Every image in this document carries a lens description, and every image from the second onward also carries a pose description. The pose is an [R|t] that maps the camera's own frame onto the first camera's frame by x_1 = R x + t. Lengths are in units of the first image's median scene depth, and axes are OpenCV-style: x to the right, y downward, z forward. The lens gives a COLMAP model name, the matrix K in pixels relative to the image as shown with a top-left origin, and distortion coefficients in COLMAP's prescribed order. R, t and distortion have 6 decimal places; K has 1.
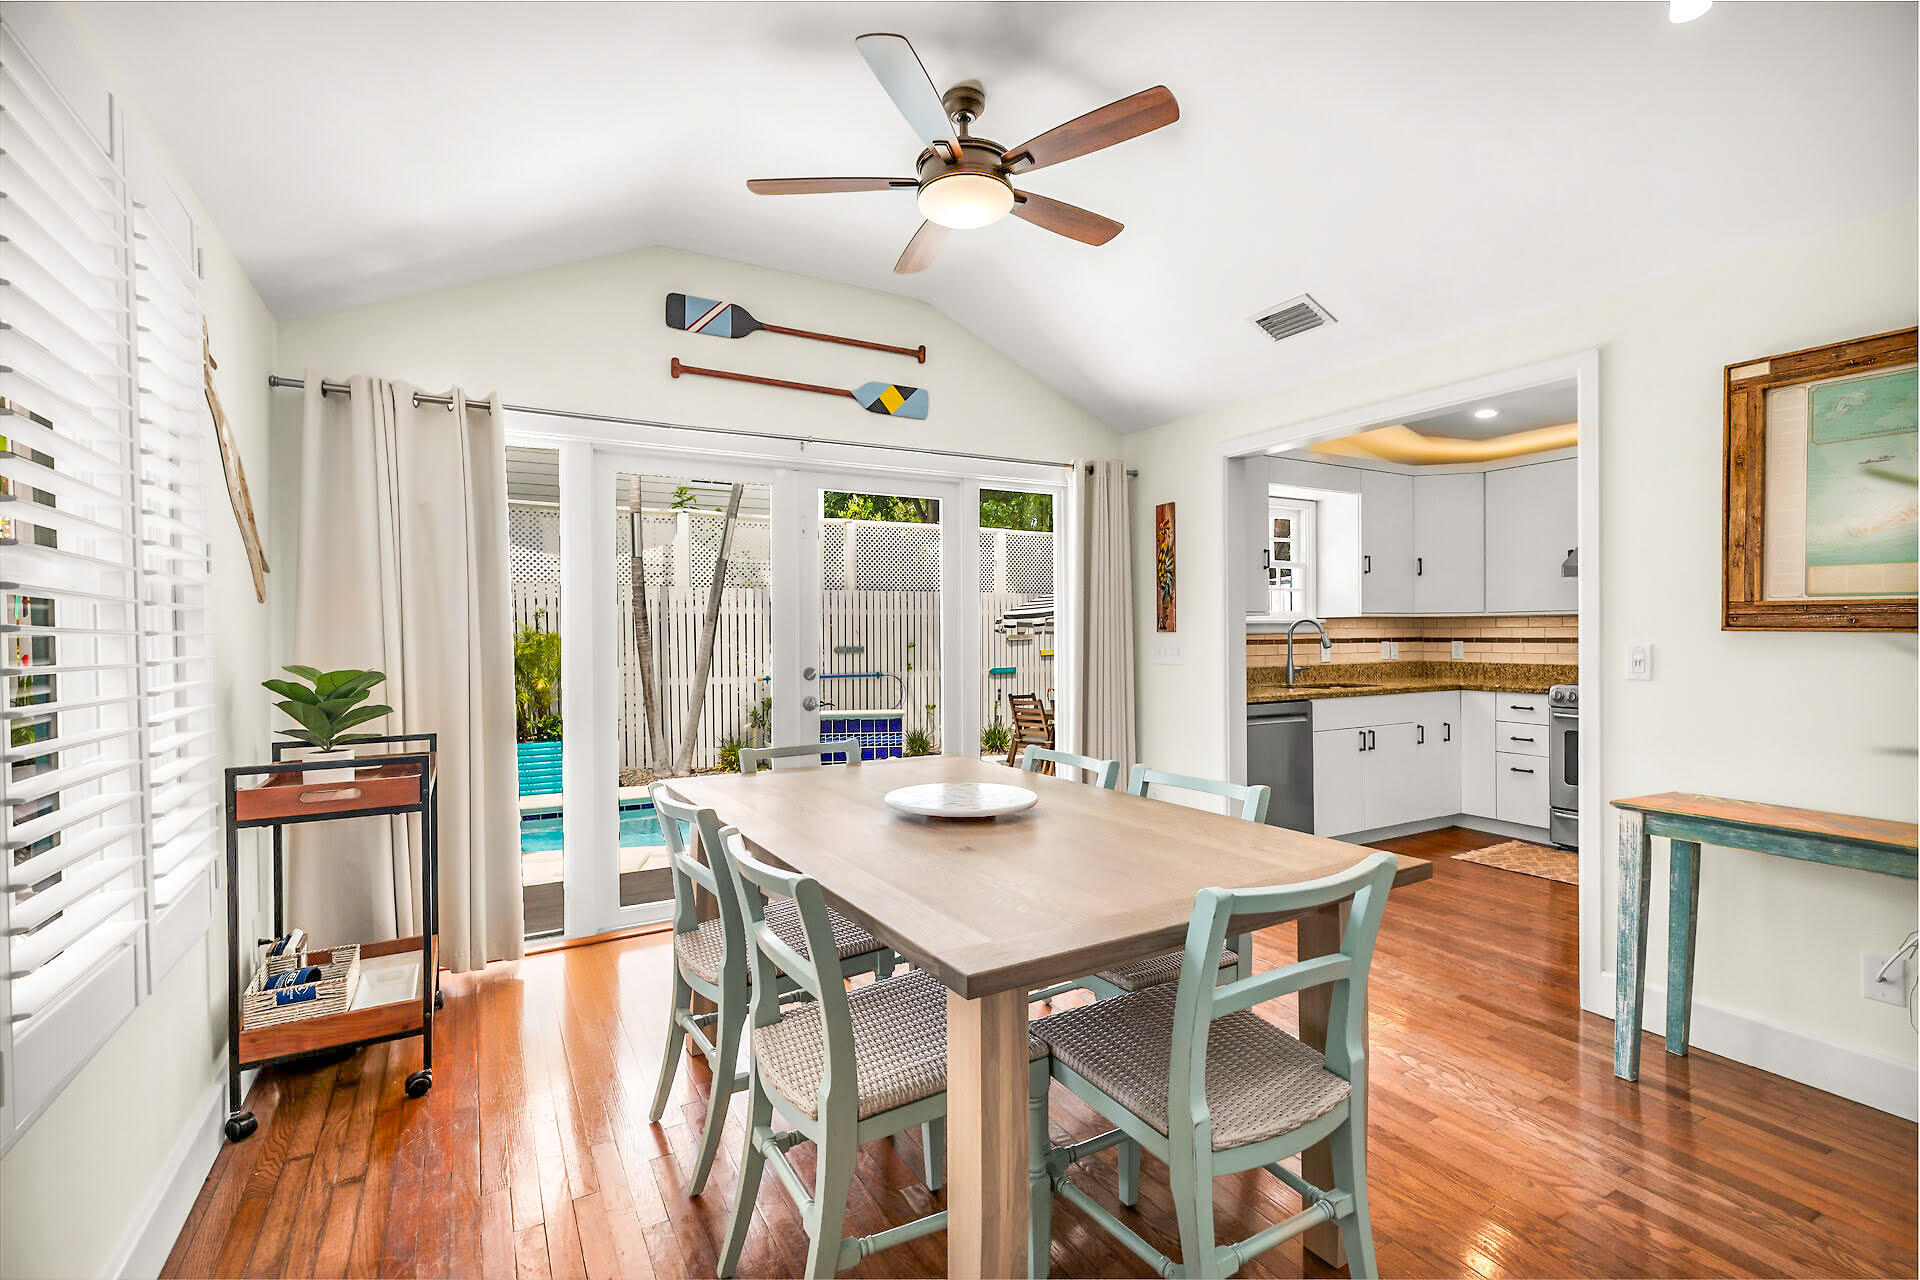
lens RADIAL K [[856.9, 0, 961.0], [0, 856.9, 649.5], [0, 0, 1]] dist [0.006845, -0.000951]
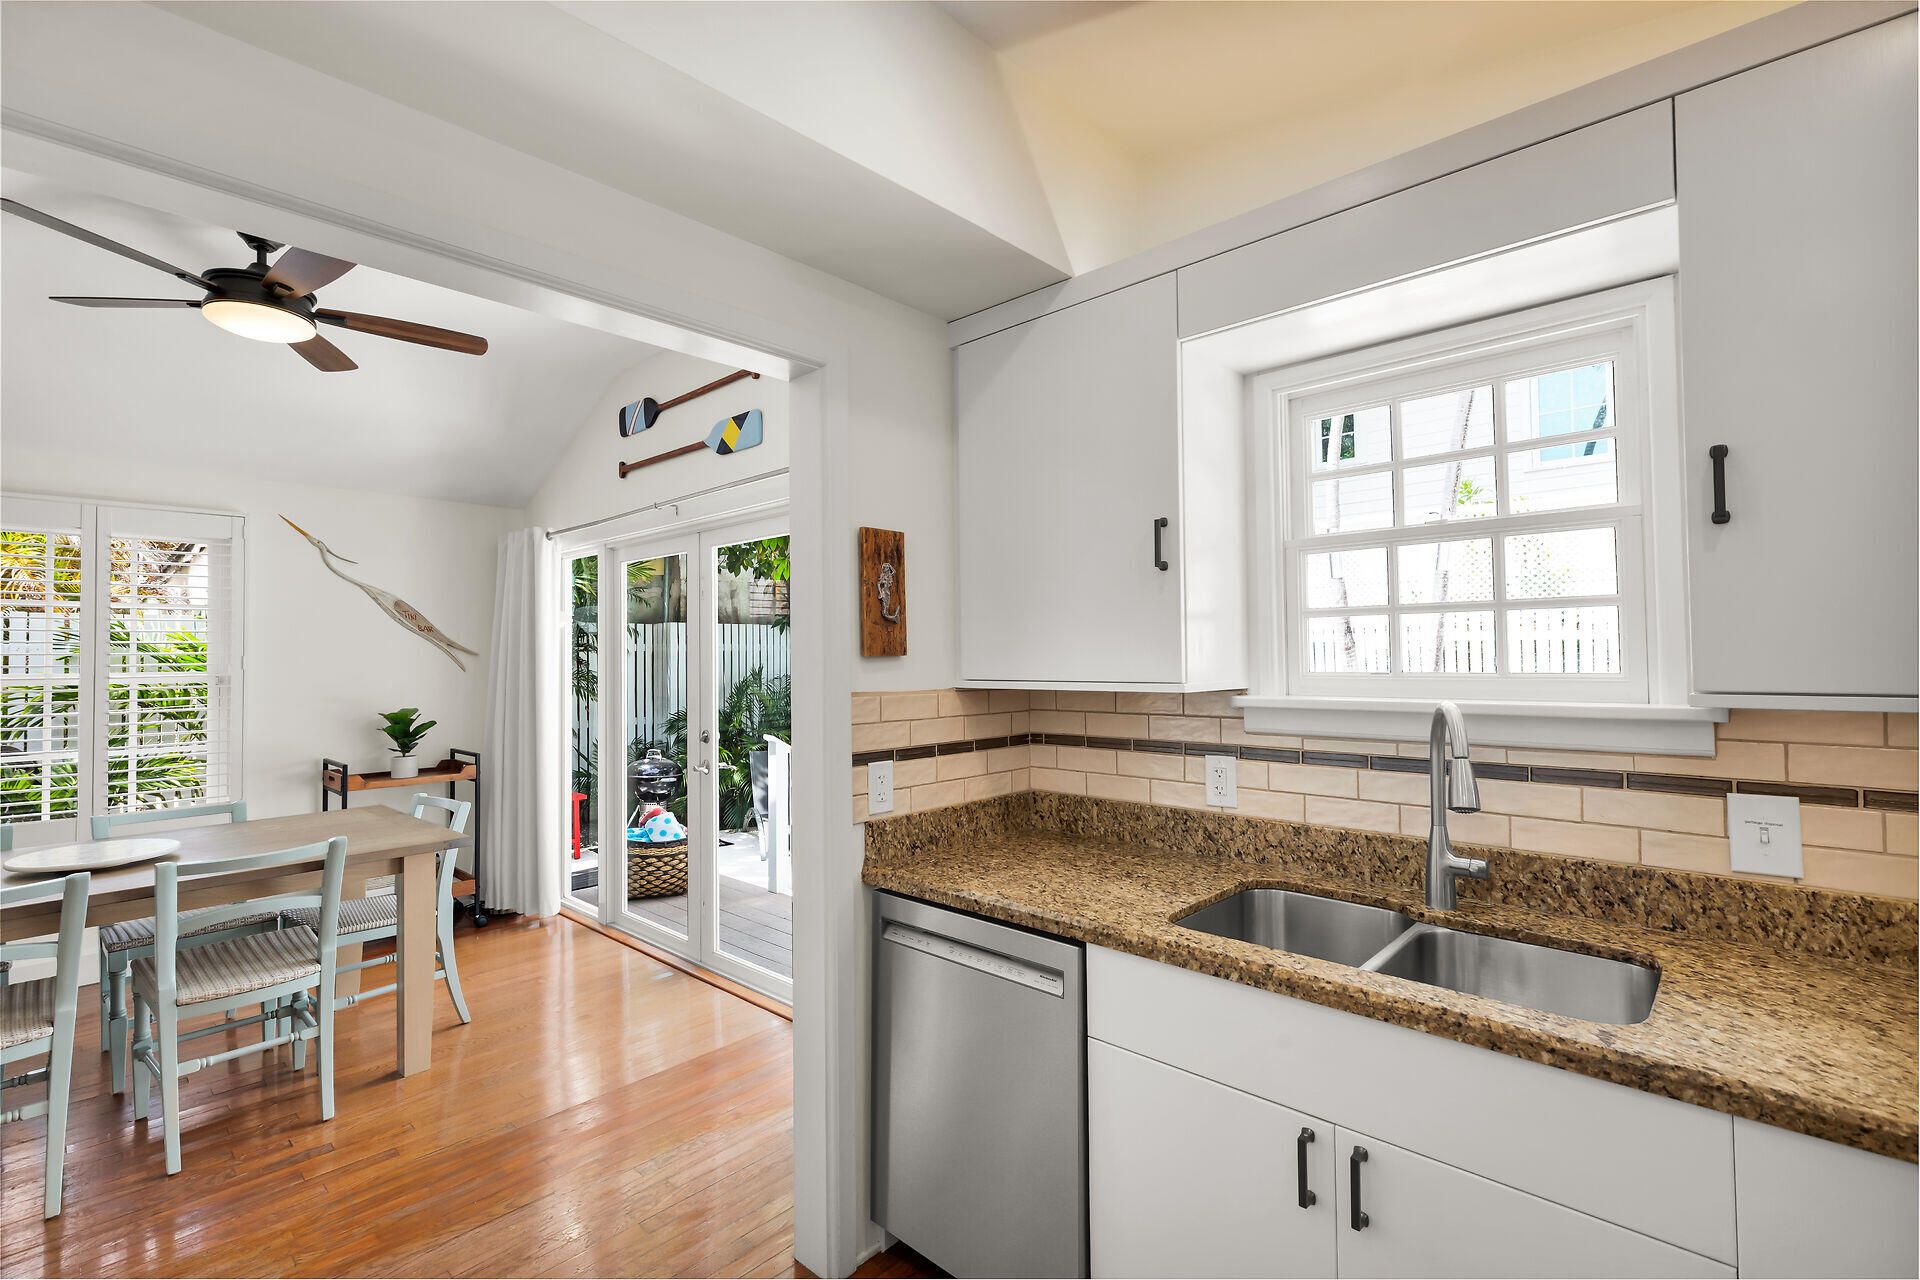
lens RADIAL K [[856.9, 0, 965.3], [0, 856.9, 625.6], [0, 0, 1]] dist [0.006845, -0.000951]
pose [[0.307421, -0.028040, -0.951160, 0.900787], [-0.009109, 0.999433, -0.032407, -0.072152], [0.951530, 0.018627, 0.306991, 1.037533]]
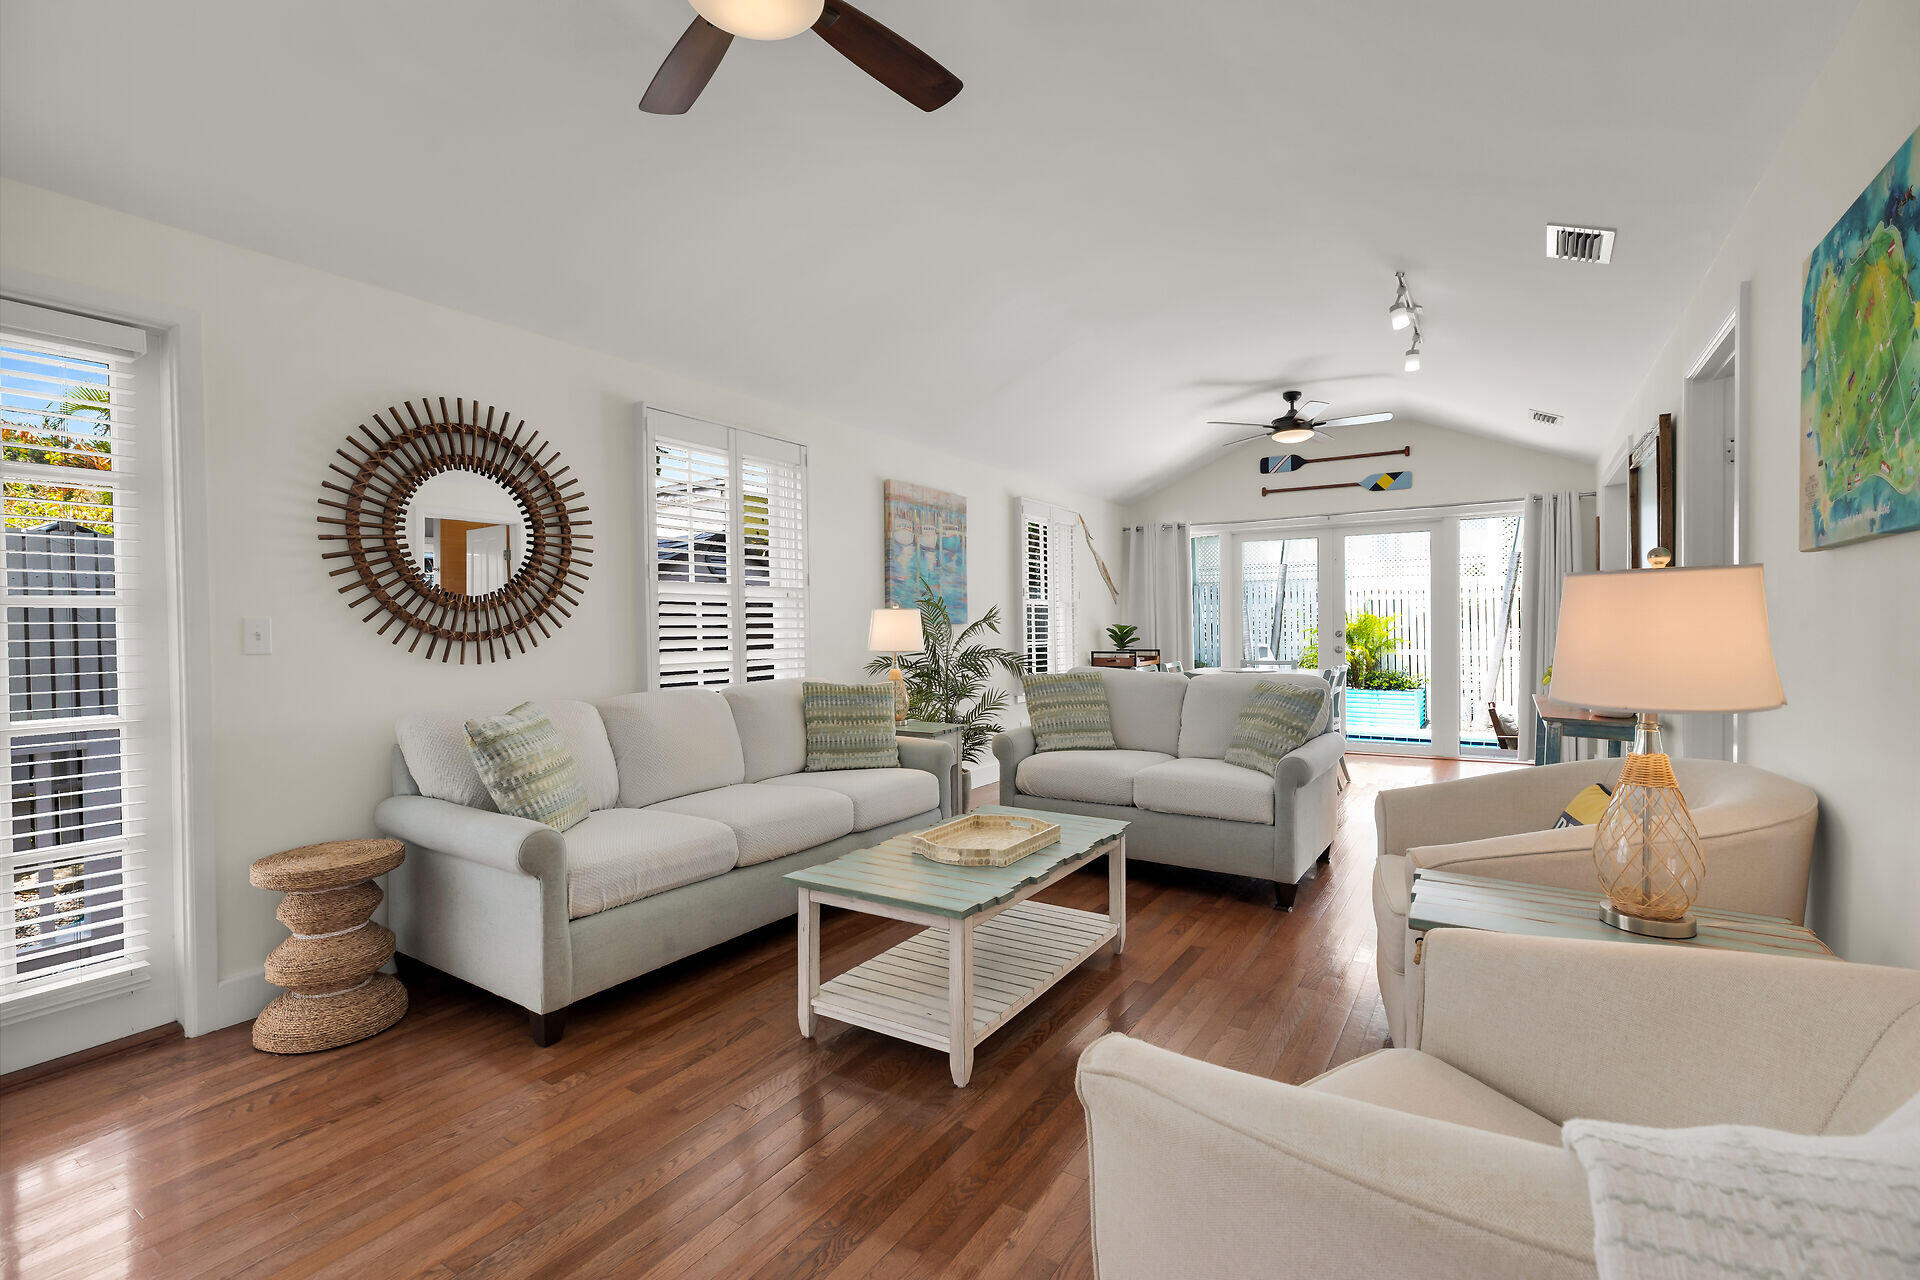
lens RADIAL K [[856.9, 0, 949.2], [0, 856.9, 636.9], [0, 0, 1]] dist [0.006845, -0.000951]
pose [[0.473536, 0.014219, -0.880660, 1.164936], [-0.010556, 0.999889, 0.010469, 0.027552], [0.880711, 0.004339, 0.473634, -0.712744]]
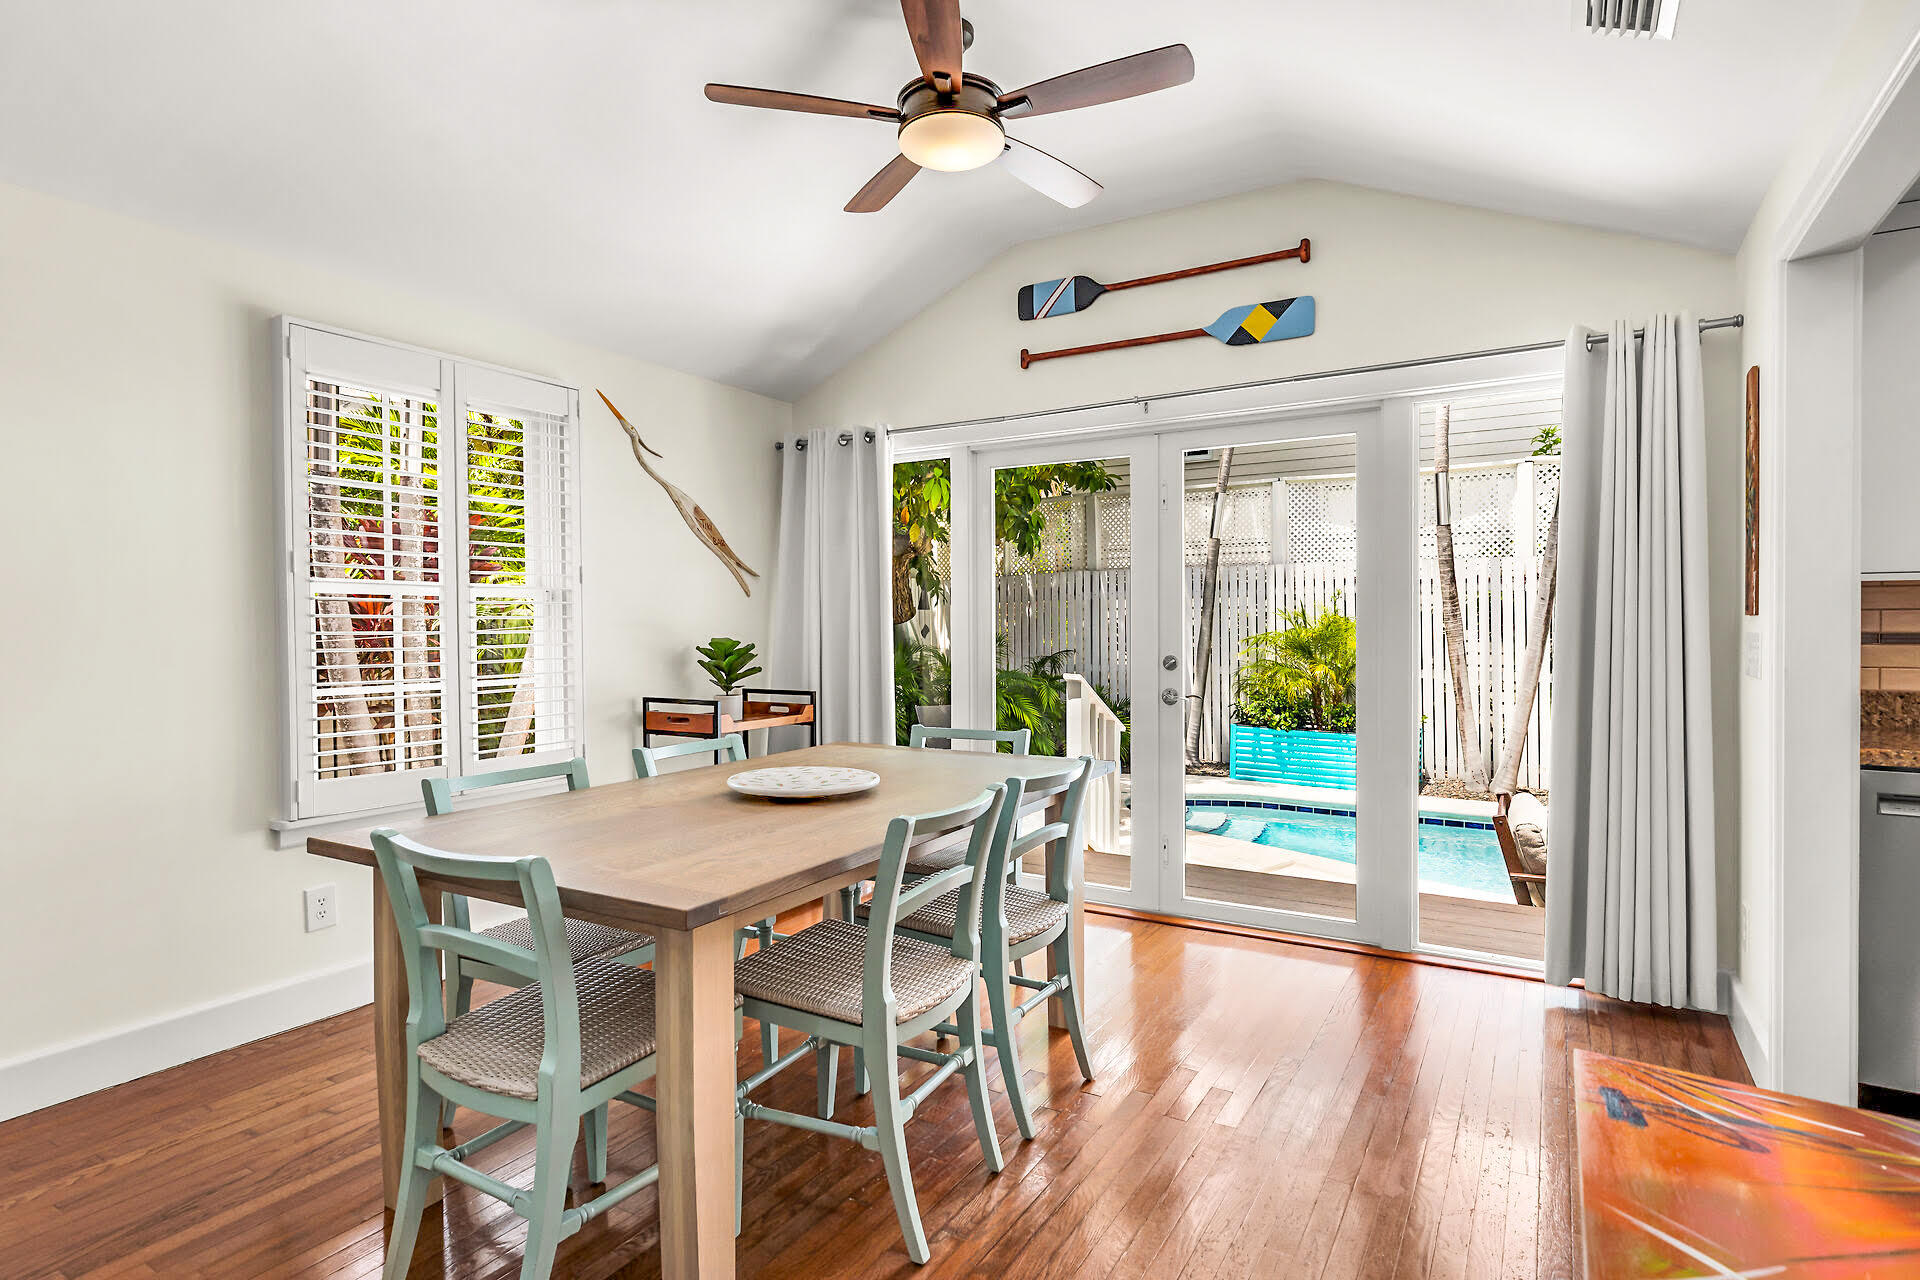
lens RADIAL K [[969.0, 0, 956.0], [0, 969.0, 636.3], [0, 0, 1]] dist [-0.013282, 0.000400]
pose [[0.493187, 0.018159, -0.869734, 0.612313], [-0.016566, 0.999797, 0.011481, -0.006402], [0.869766, 0.008746, 0.493388, 0.339202]]
